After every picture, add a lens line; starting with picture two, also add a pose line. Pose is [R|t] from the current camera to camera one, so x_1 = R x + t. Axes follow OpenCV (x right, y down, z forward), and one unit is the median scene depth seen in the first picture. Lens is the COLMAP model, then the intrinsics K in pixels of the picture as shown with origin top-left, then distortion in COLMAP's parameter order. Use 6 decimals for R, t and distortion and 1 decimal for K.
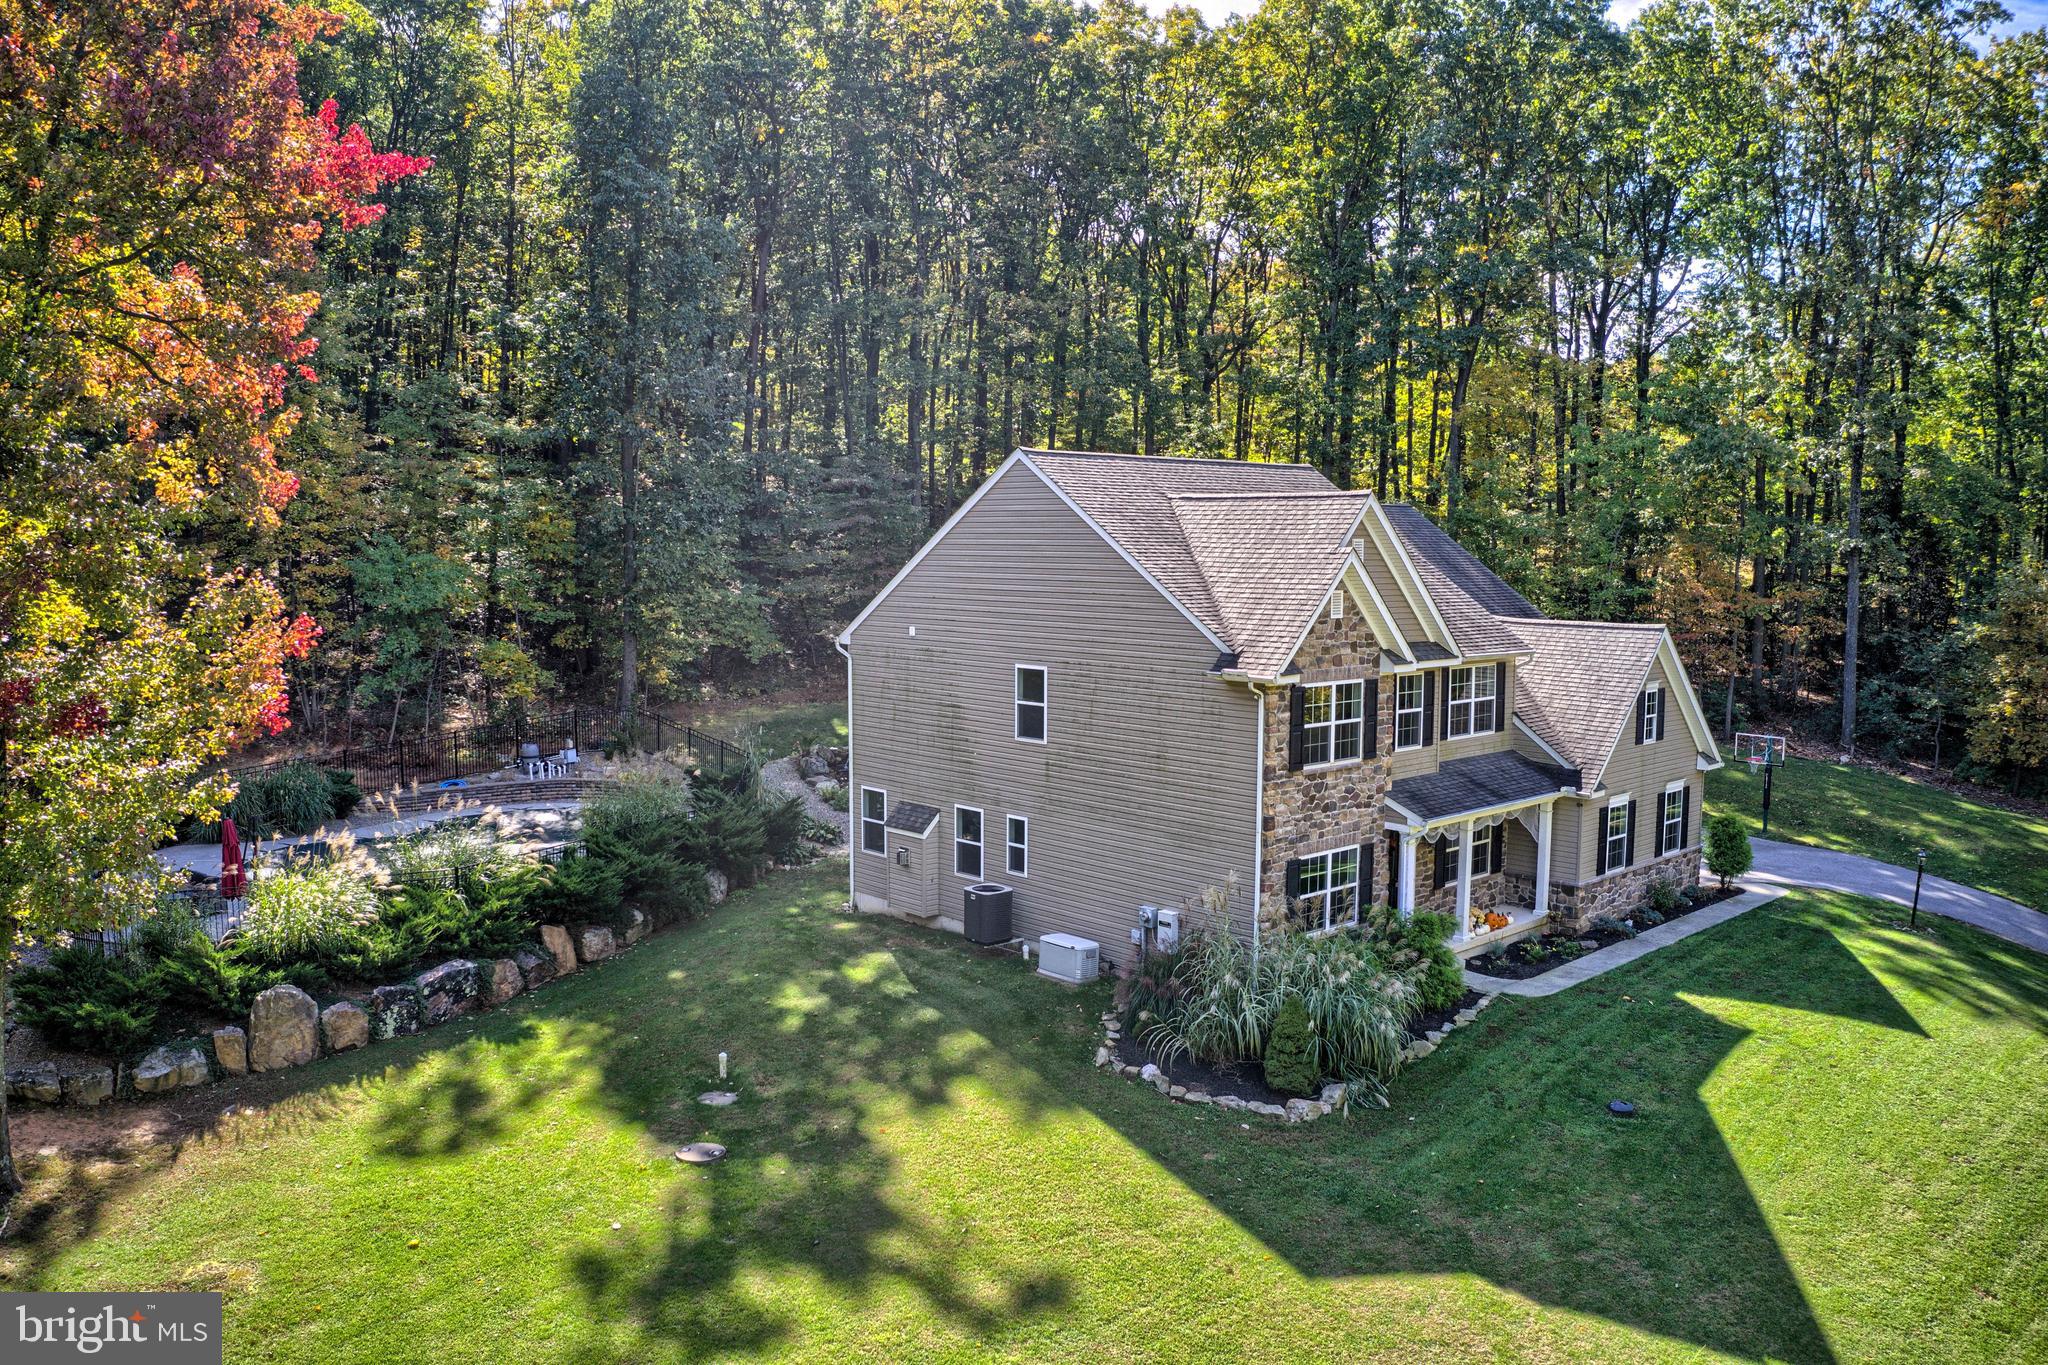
lens RADIAL K [[1618.8, 0, 1028.1], [0, 1618.8, 674.7], [0, 0, 1]] dist [-0.177730, 0.002362]
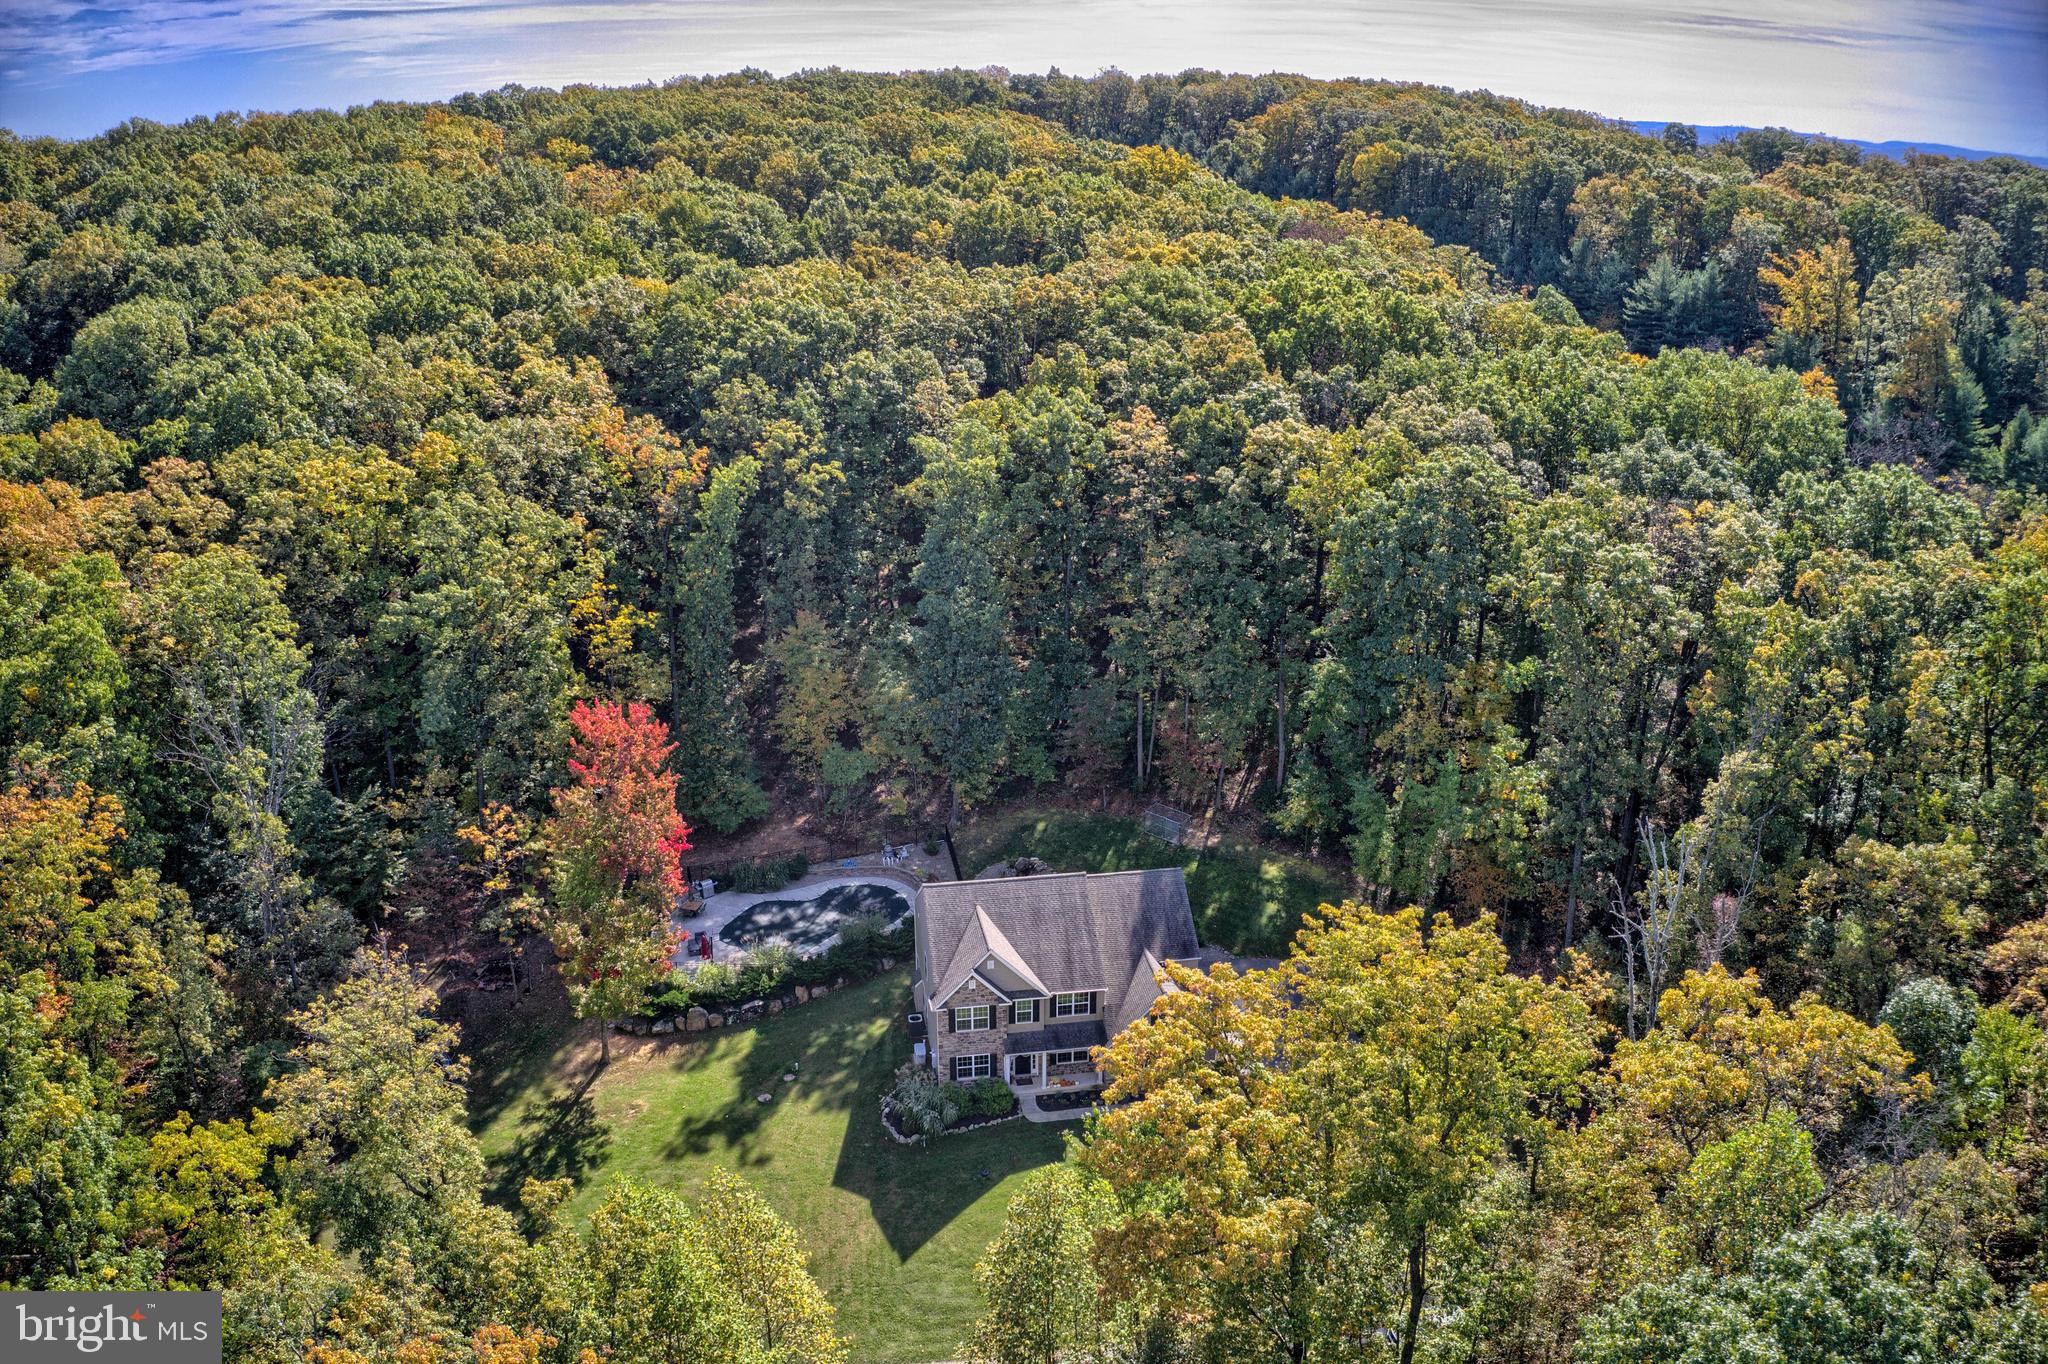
lens RADIAL K [[1618.8, 0, 1010.0], [0, 1618.8, 691.1], [0, 0, 1]] dist [-0.177730, 0.002362]
pose [[0.835431, 0.183388, -0.518097, 1.640375], [-0.042849, 0.961552, 0.271261, -1.332384], [0.547923, -0.204420, 0.811168, -1.228327]]
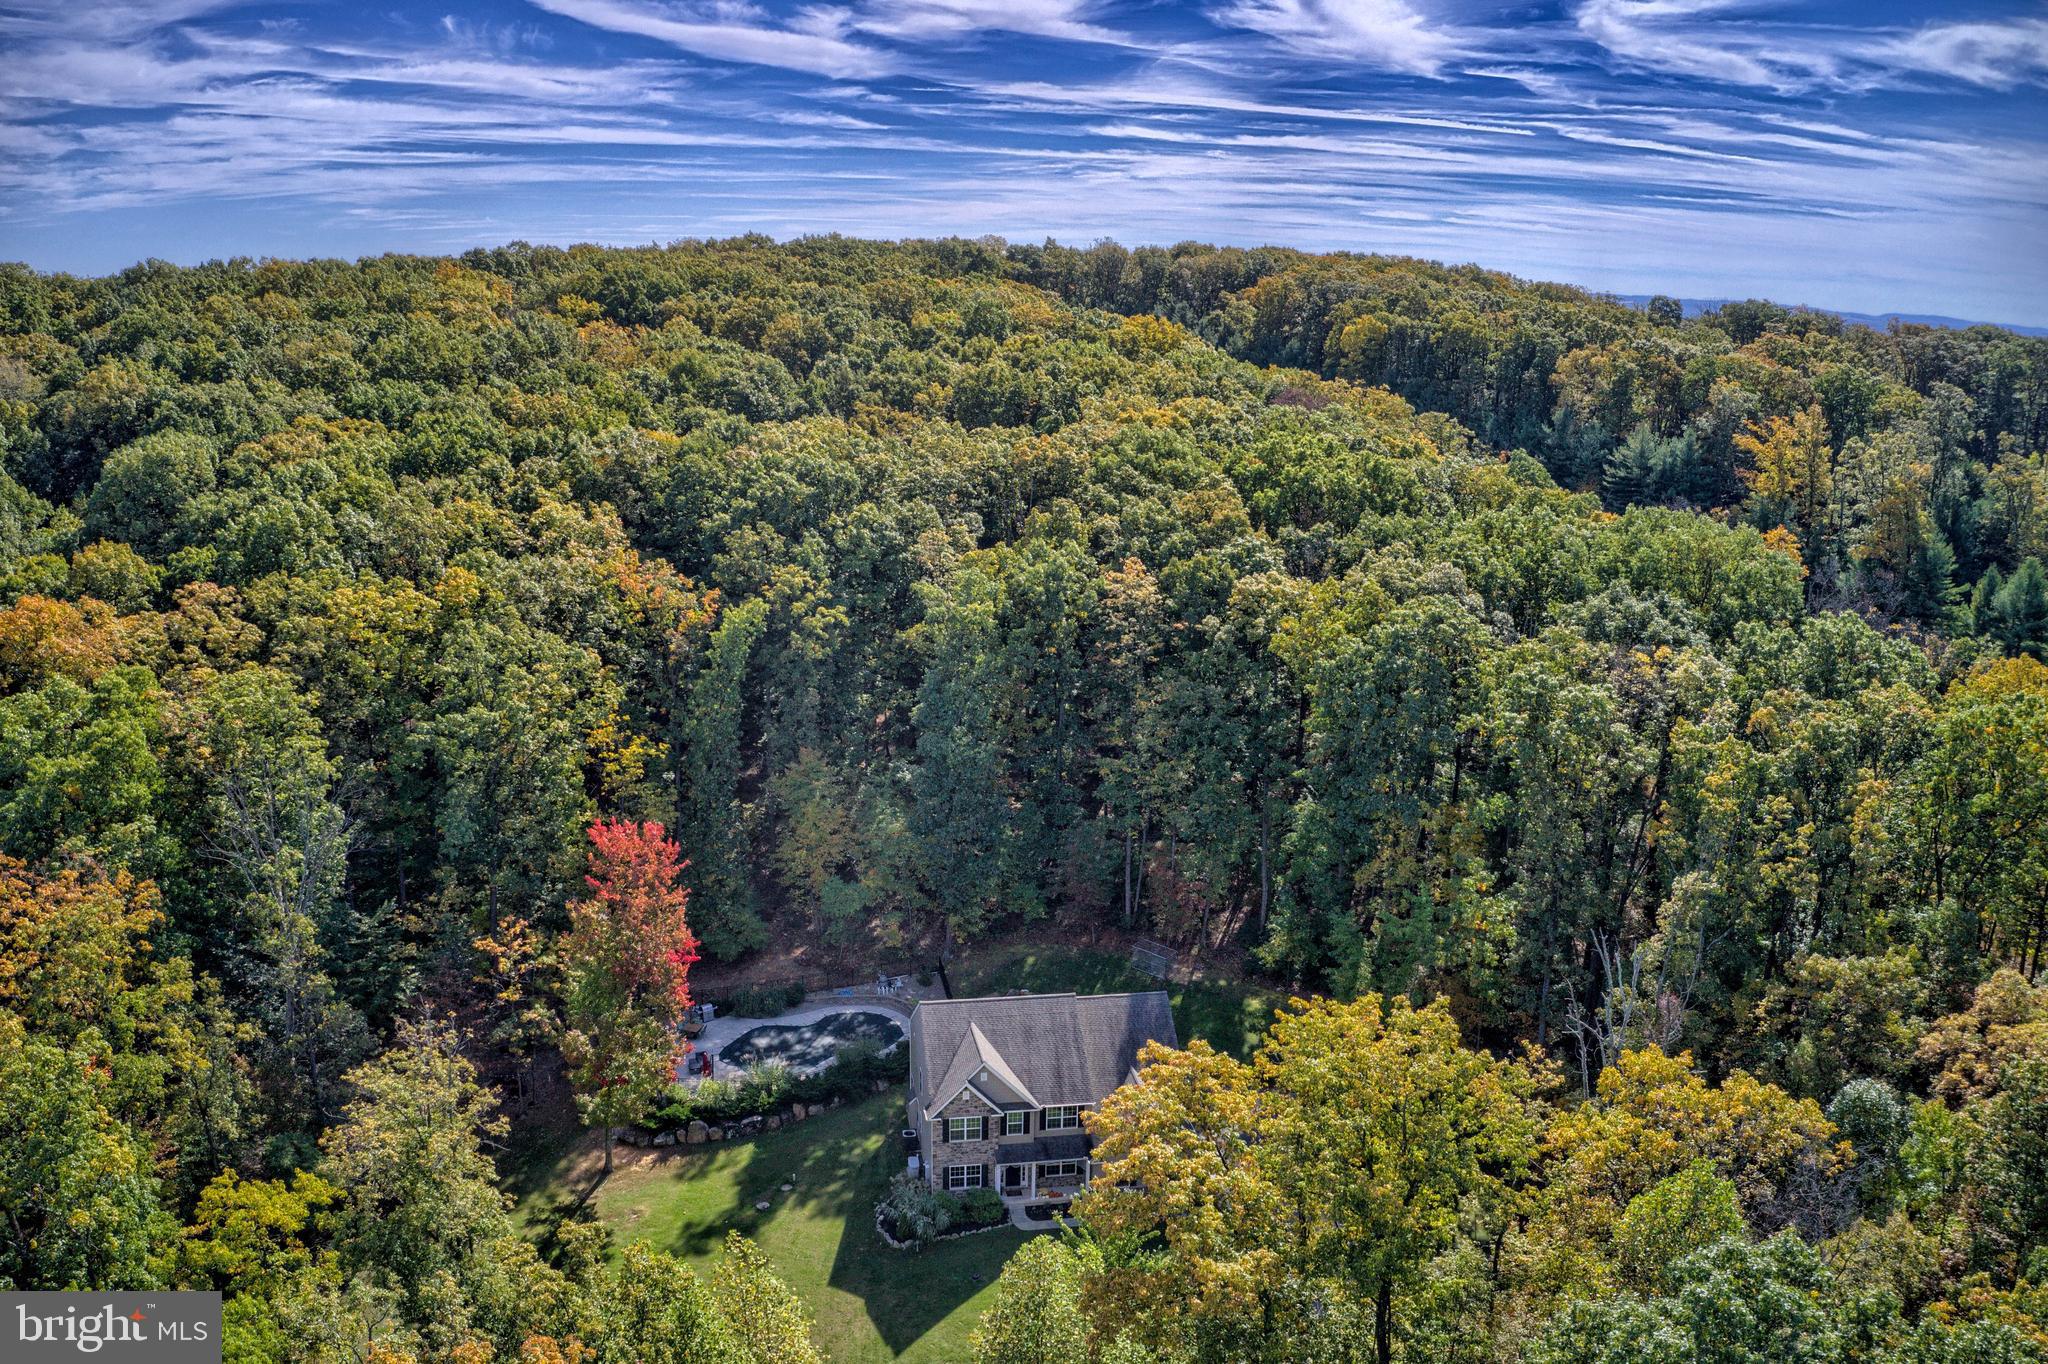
lens RADIAL K [[1618.8, 0, 1032.5], [0, 1618.8, 667.7], [0, 0, 1]] dist [-0.177730, 0.002362]
pose [[0.843578, 0.135601, -0.519604, 1.736952], [-0.060803, 0.985490, 0.158471, -1.313462], [0.533554, -0.102089, 0.839582, -1.395712]]
